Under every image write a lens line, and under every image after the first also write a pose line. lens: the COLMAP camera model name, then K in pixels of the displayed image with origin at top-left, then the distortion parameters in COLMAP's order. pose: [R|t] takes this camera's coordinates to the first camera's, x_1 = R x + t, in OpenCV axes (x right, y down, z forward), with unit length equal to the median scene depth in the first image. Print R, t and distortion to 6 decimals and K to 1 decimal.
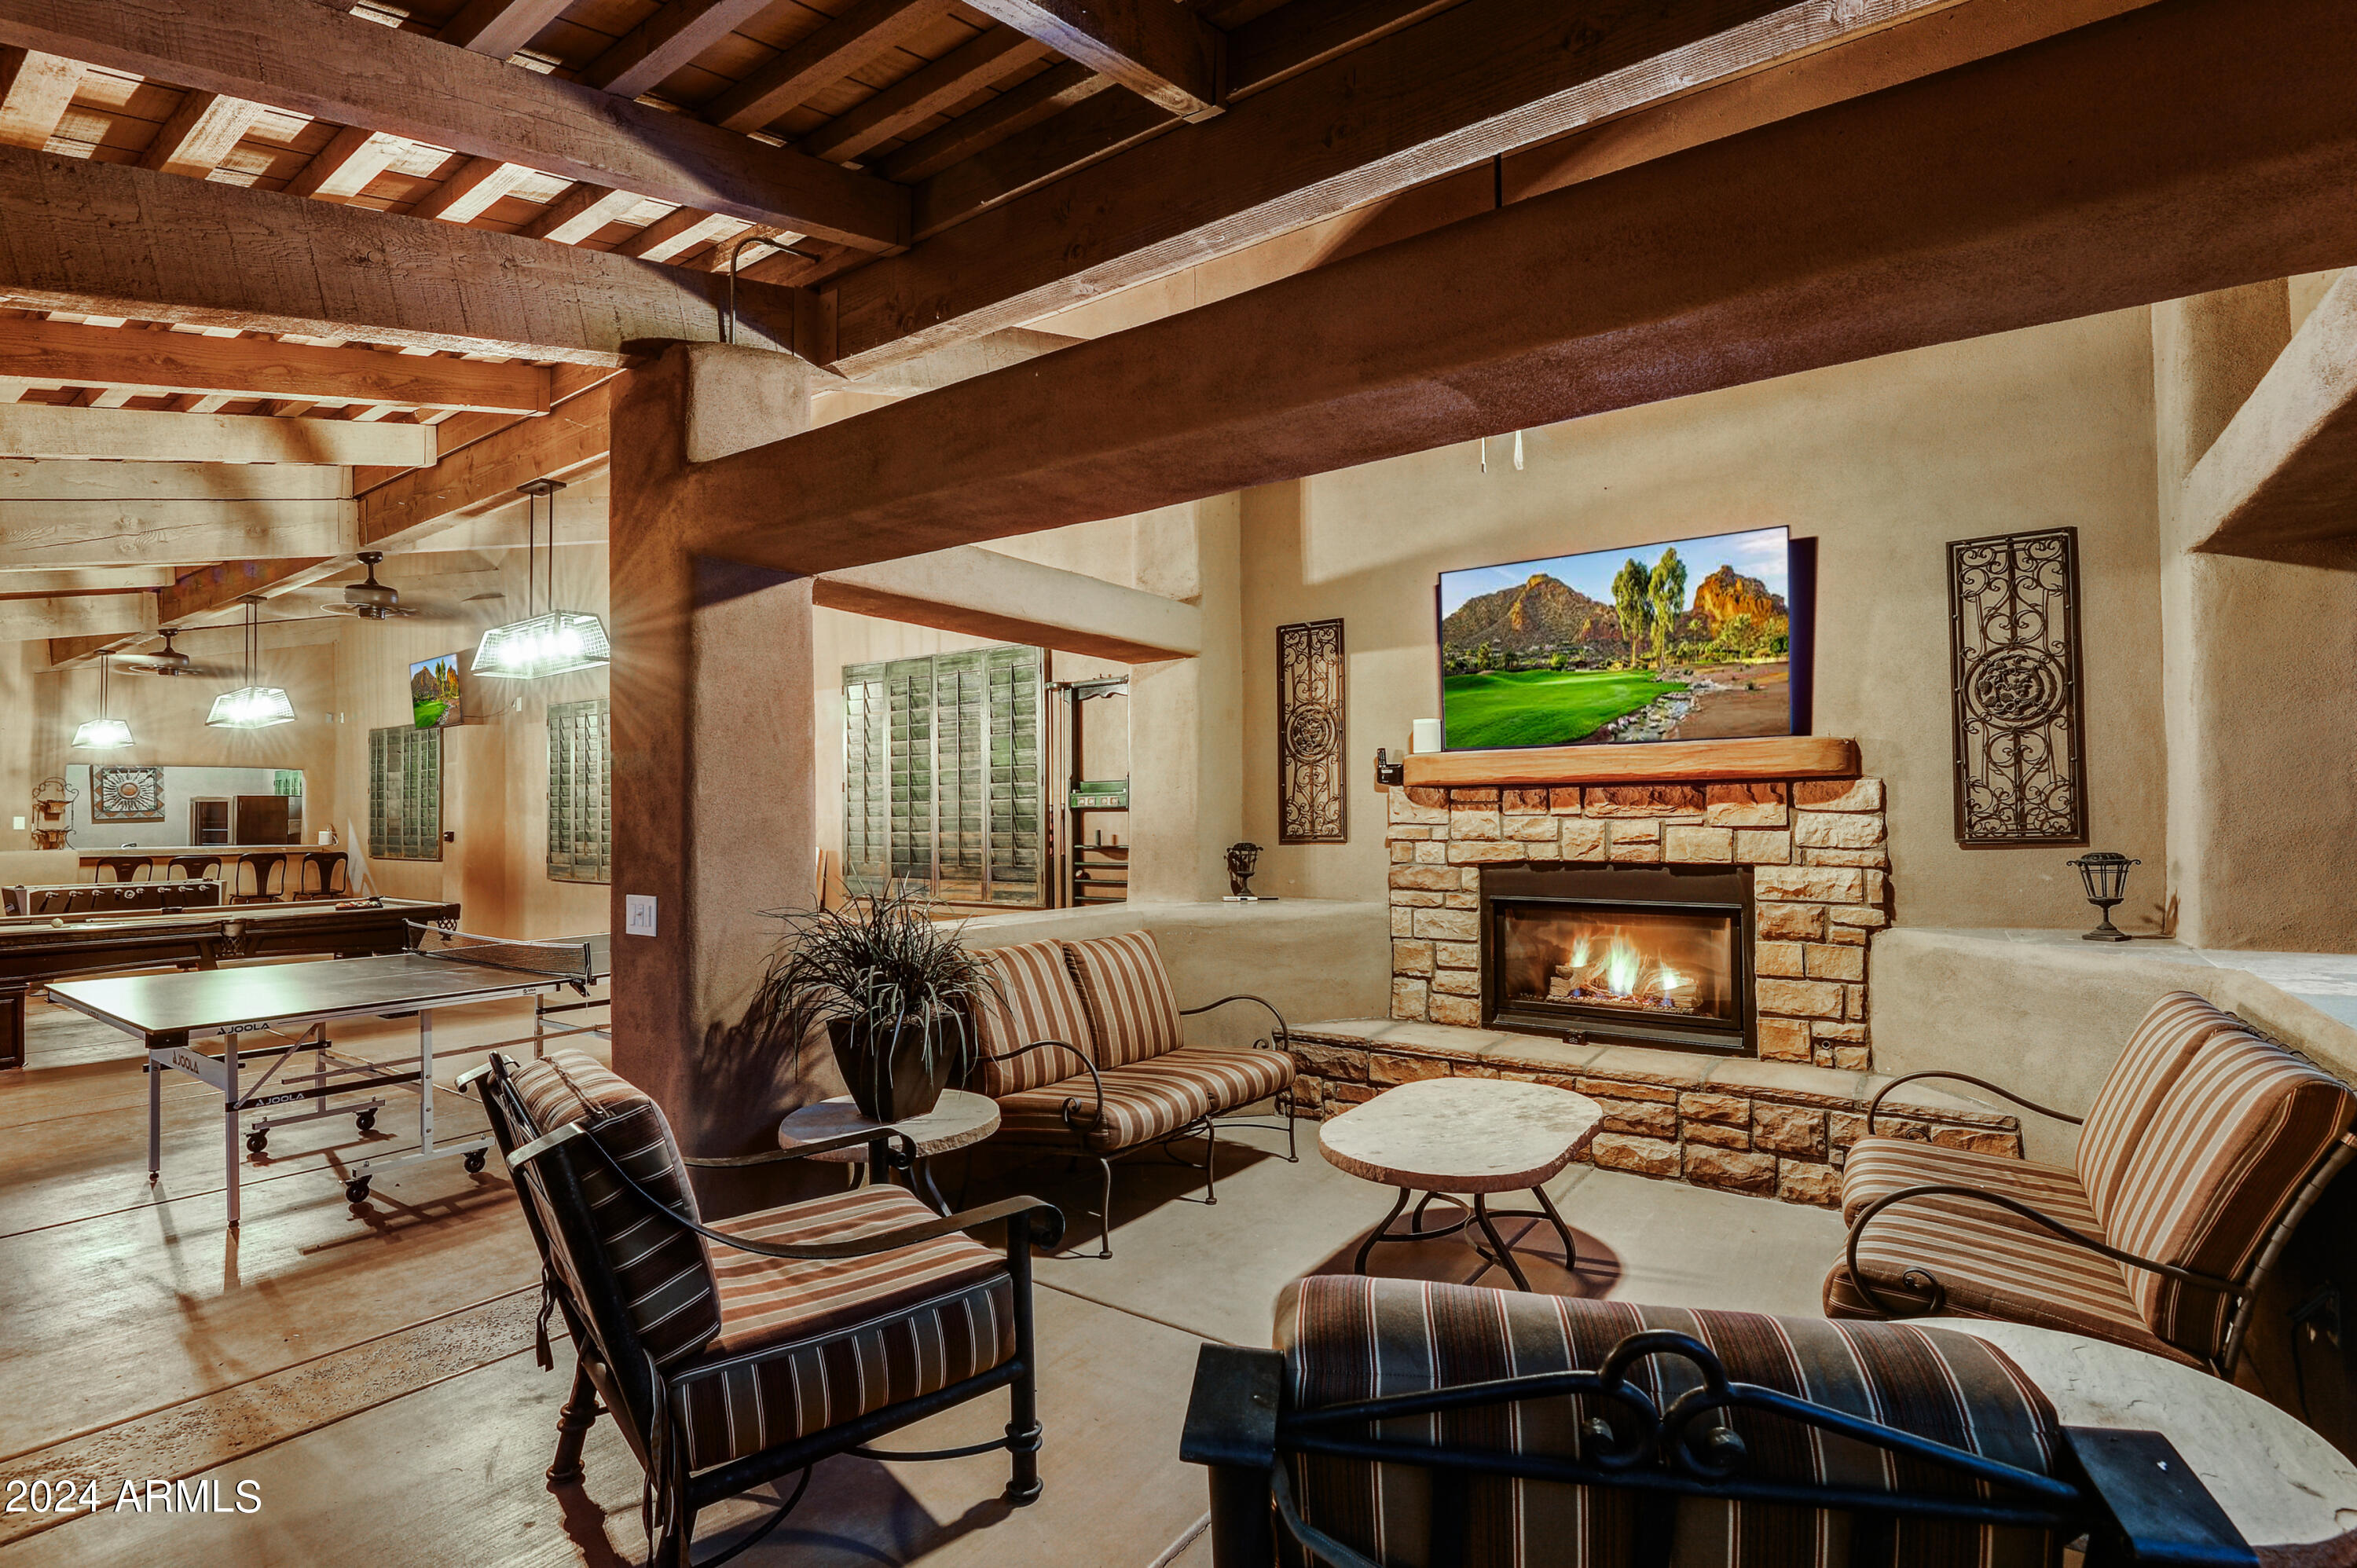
lens RADIAL K [[1104.8, 0, 1125.6], [0, 1104.8, 797.9], [0, 0, 1]] dist [-0.019374, -0.002193]
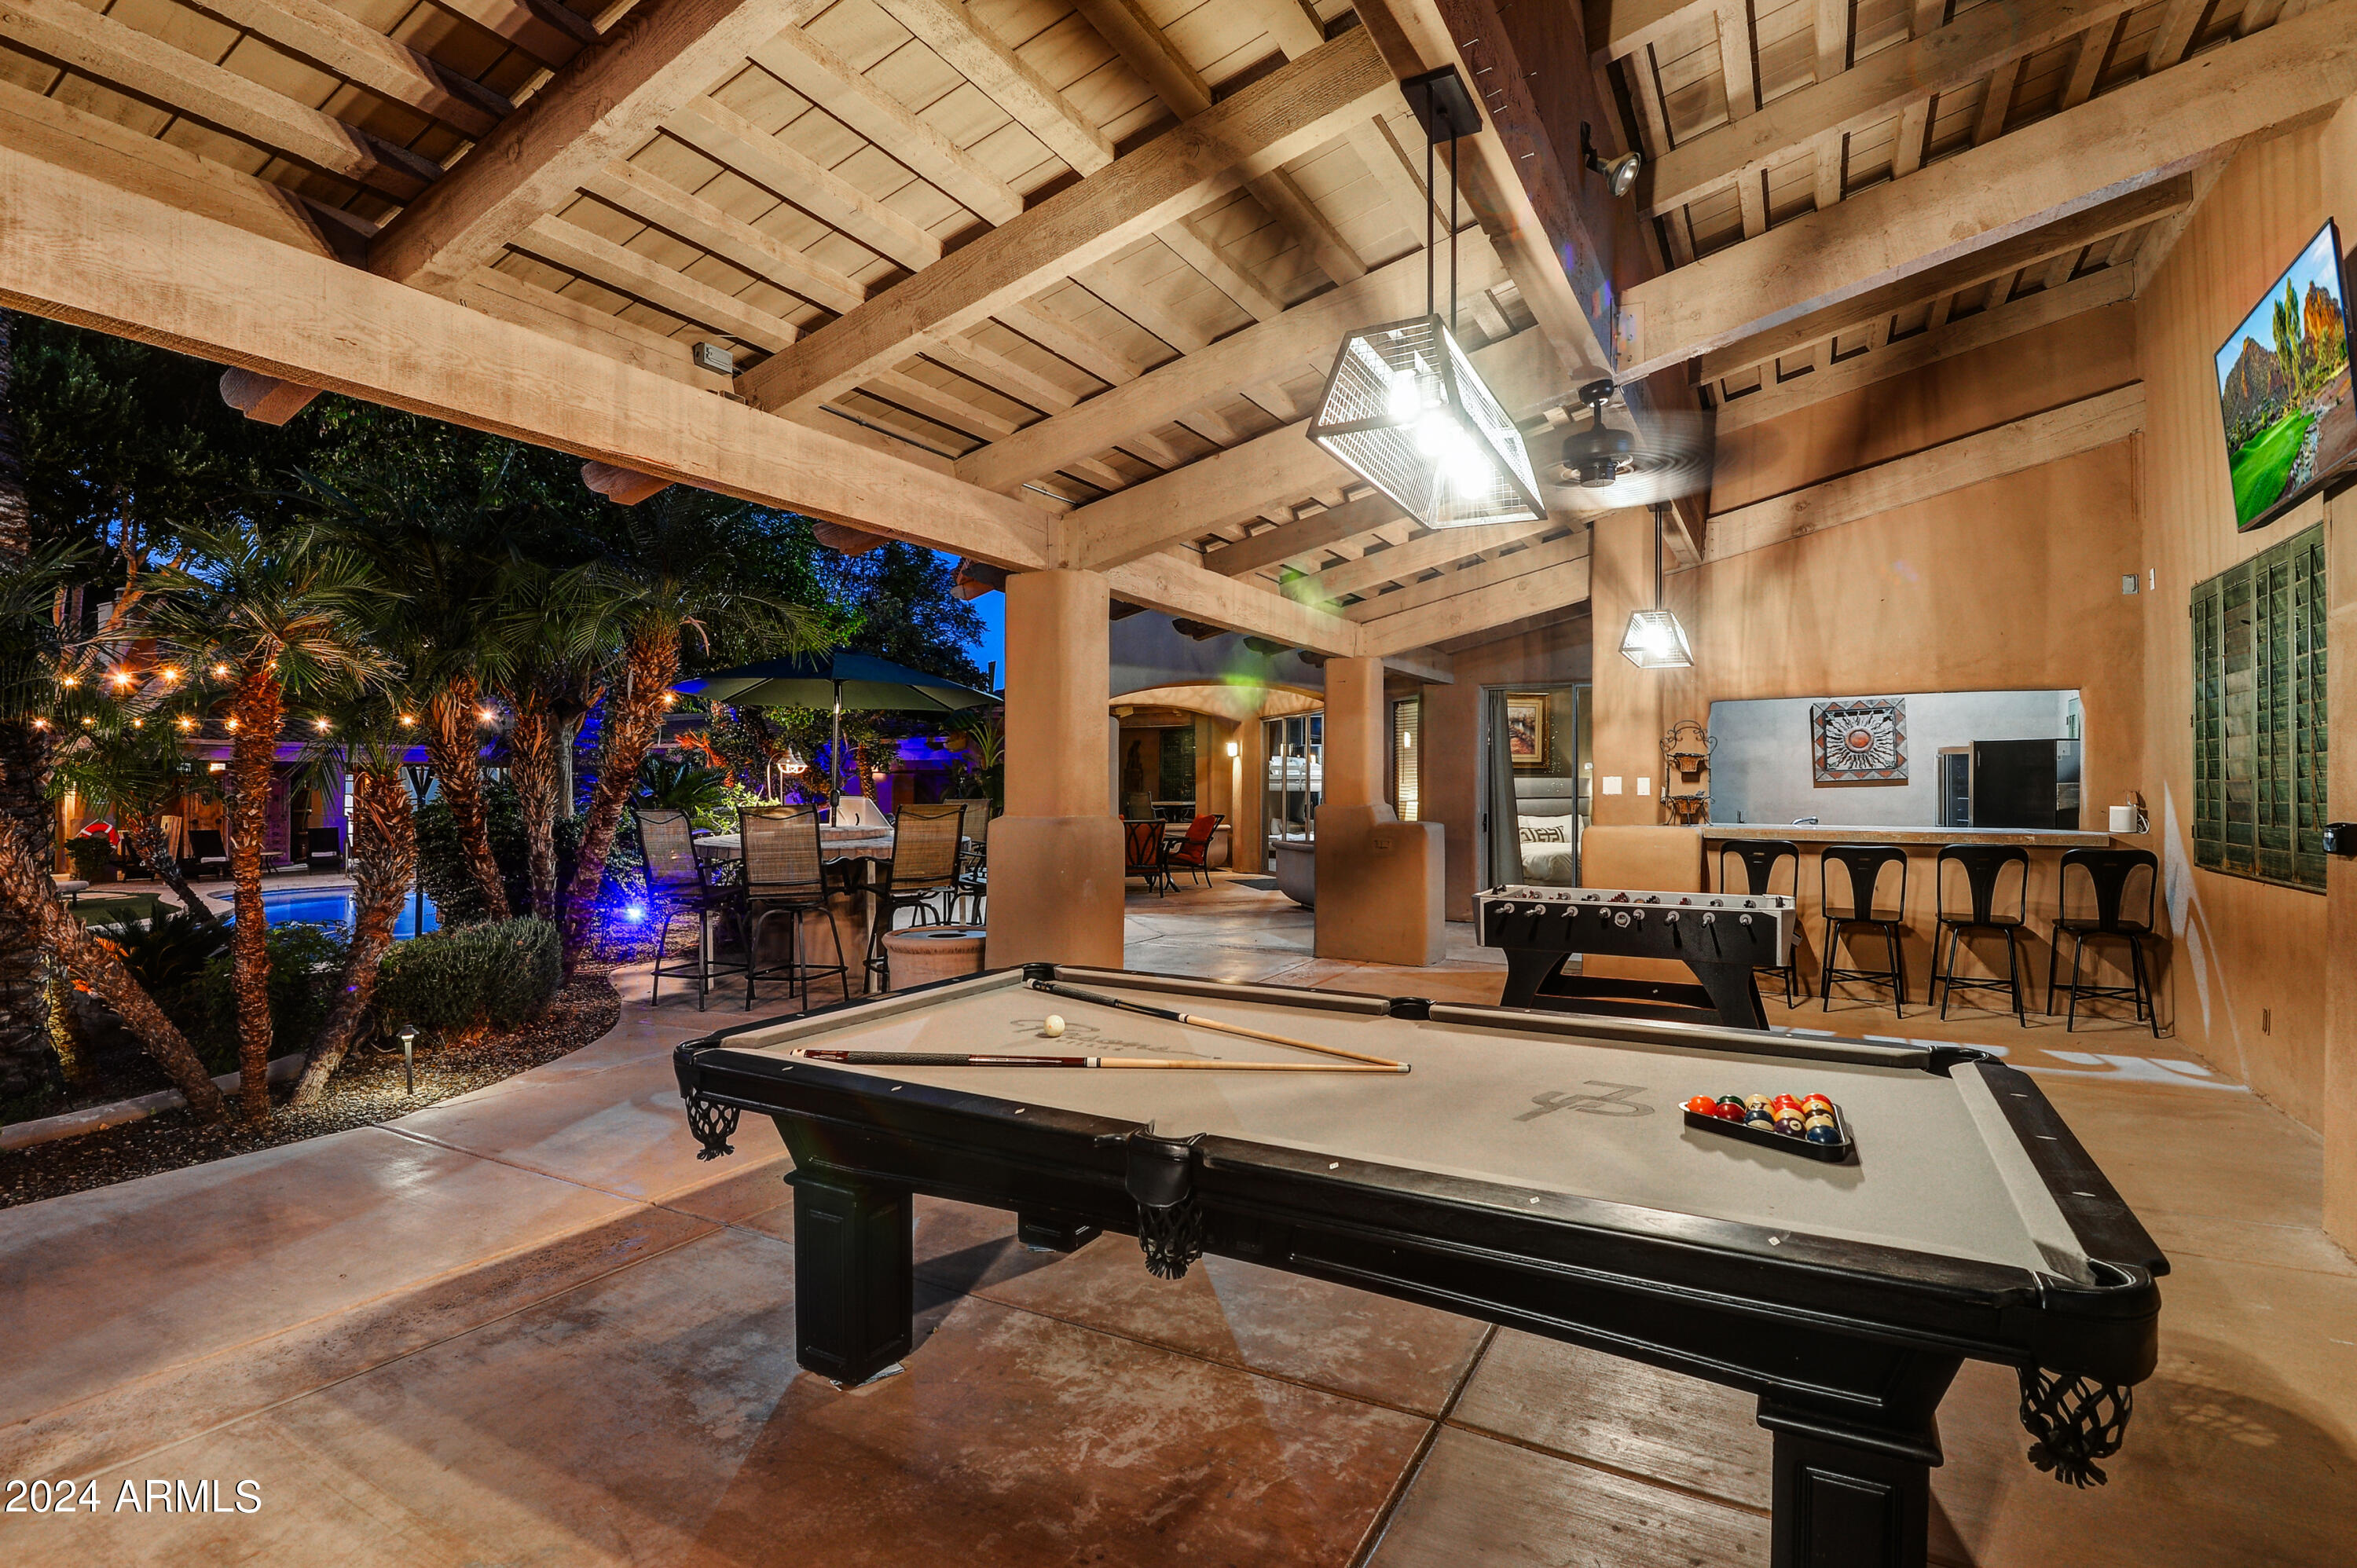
lens RADIAL K [[1170.1, 0, 1131.6], [0, 1170.1, 781.5], [0, 0, 1]] dist [-0.006739, -0.000485]
pose [[0.129212, 0.003045, -0.991612, -0.294429], [0.016763, 0.999846, 0.005254, 0.009893], [0.991475, -0.017302, 0.129141, 0.548708]]
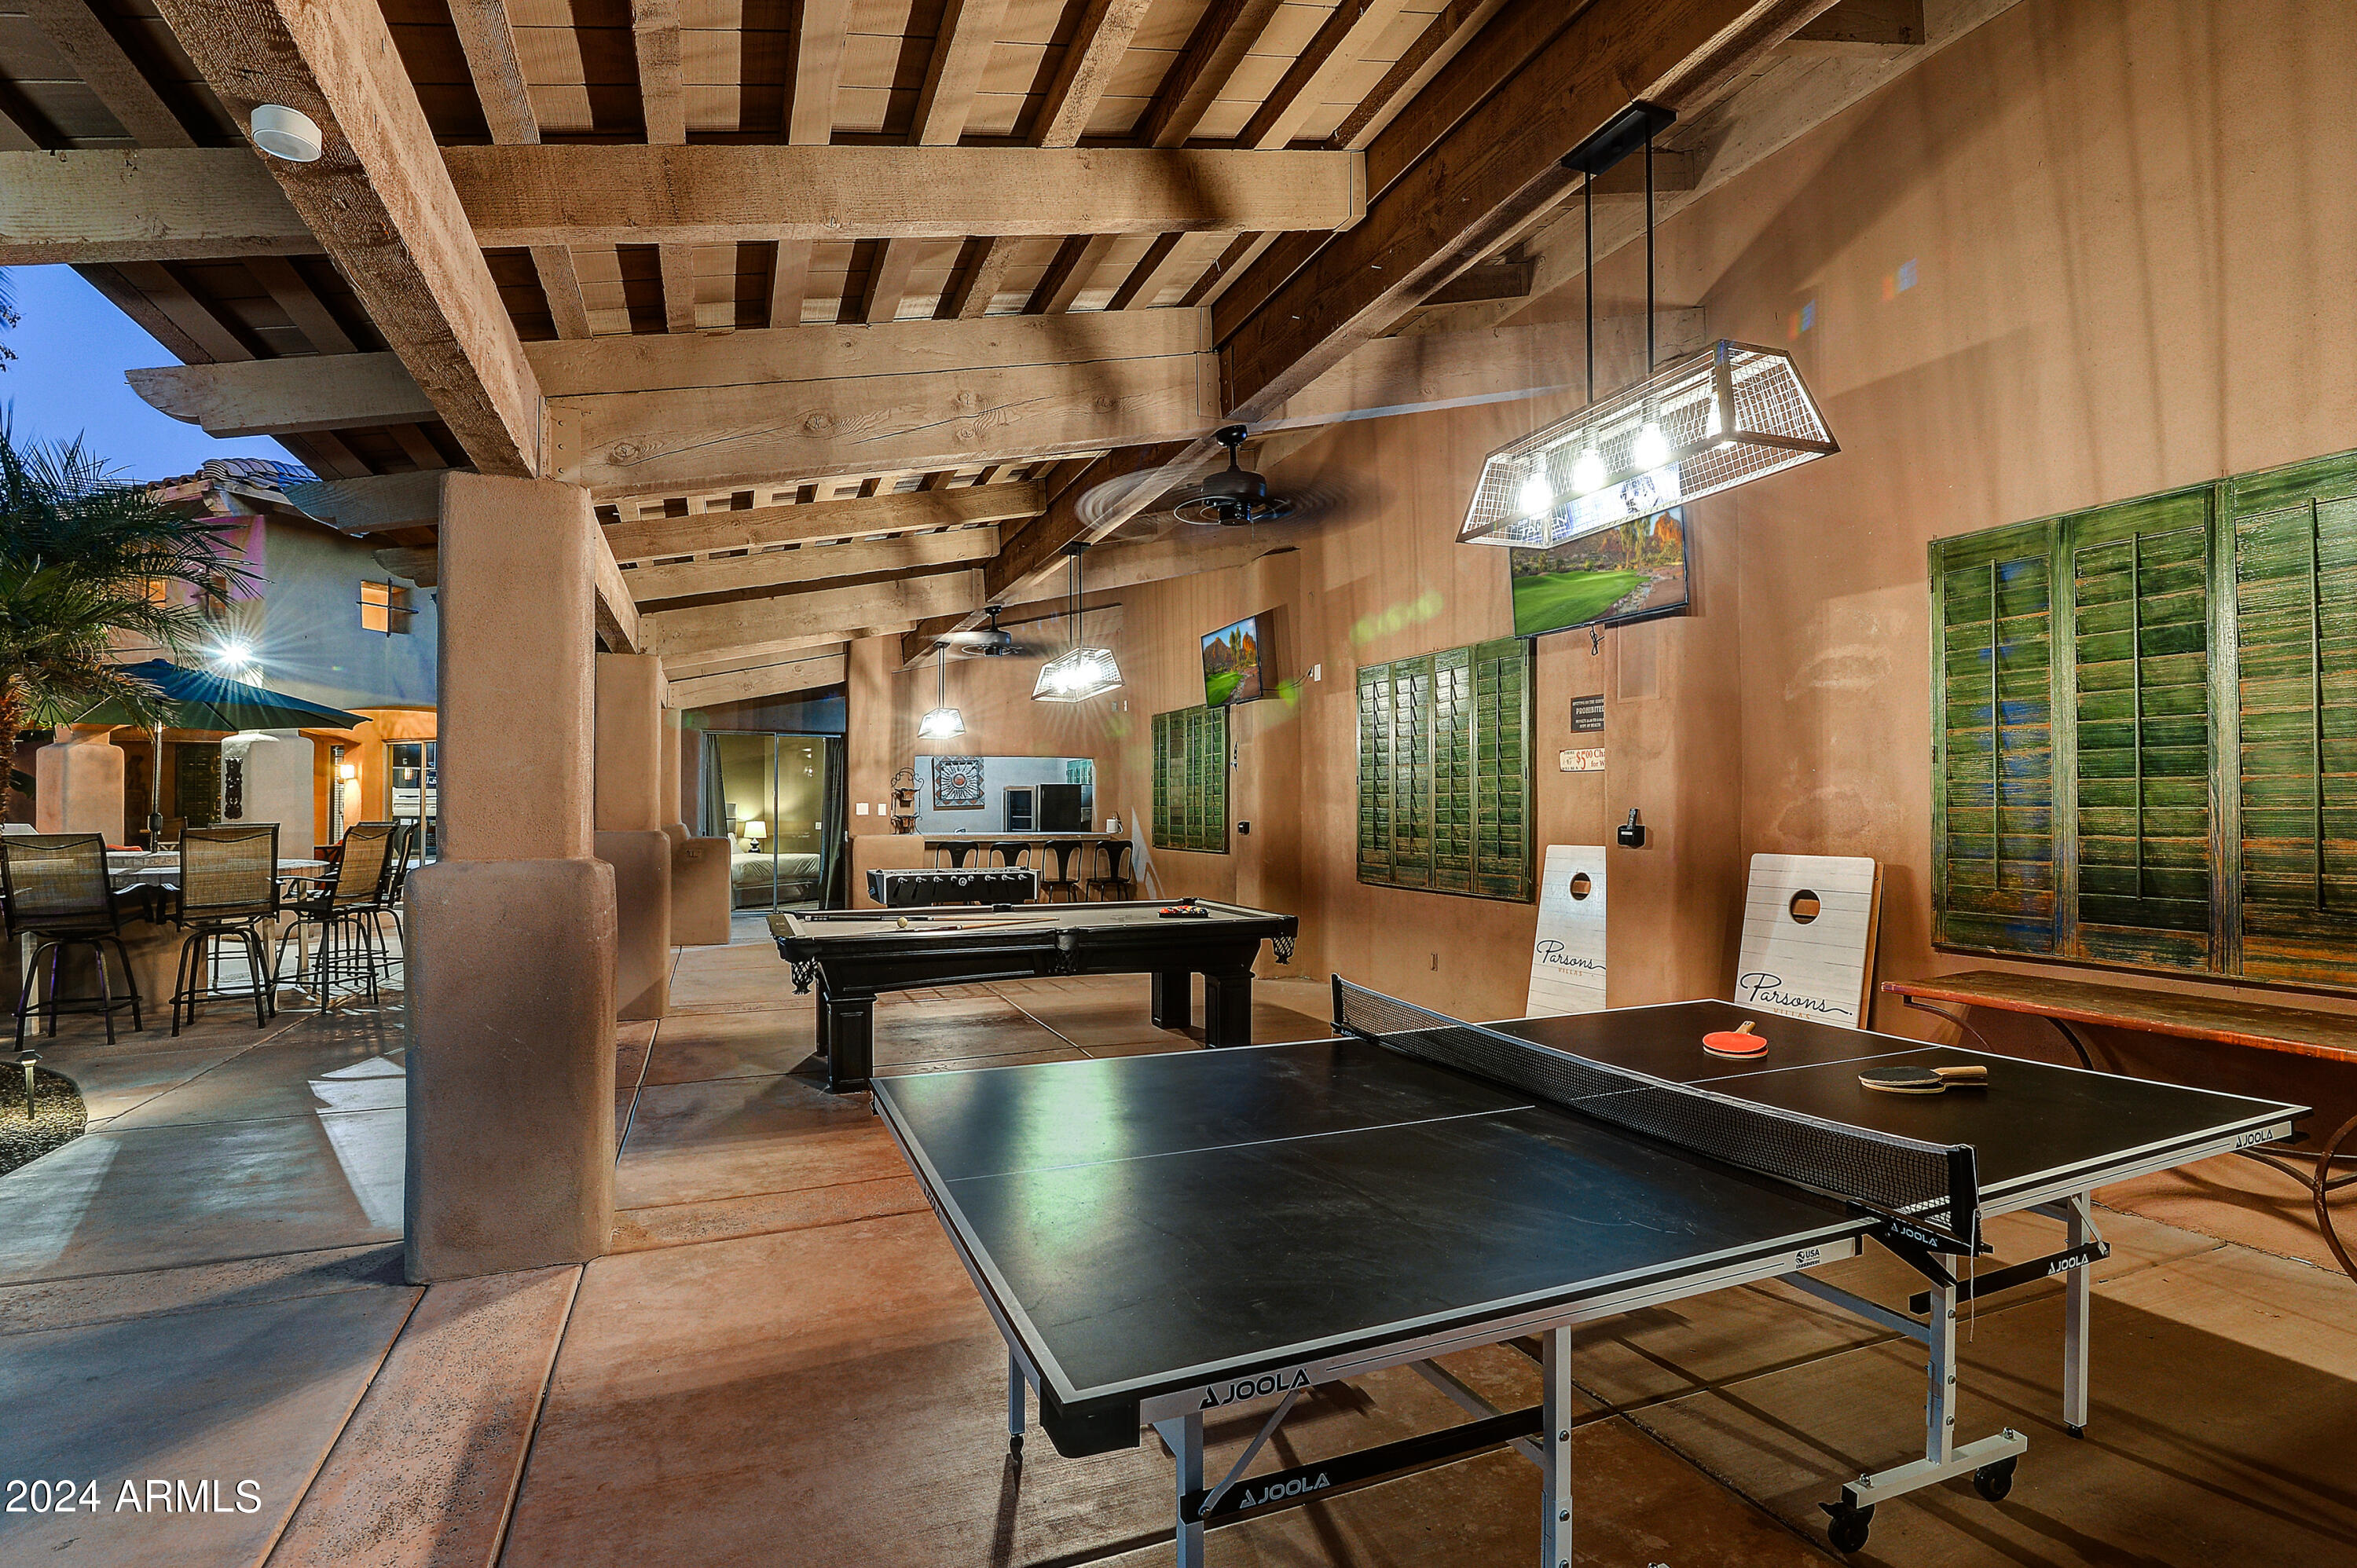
lens RADIAL K [[1104.8, 0, 1174.2], [0, 1104.8, 796.5], [0, 0, 1]] dist [-0.019374, -0.002193]
pose [[0.853560, -0.000647, -0.520994, -0.181521], [0.004648, 0.999969, 0.006373, 0.004005], [0.520974, -0.007862, 0.853536, 0.191663]]
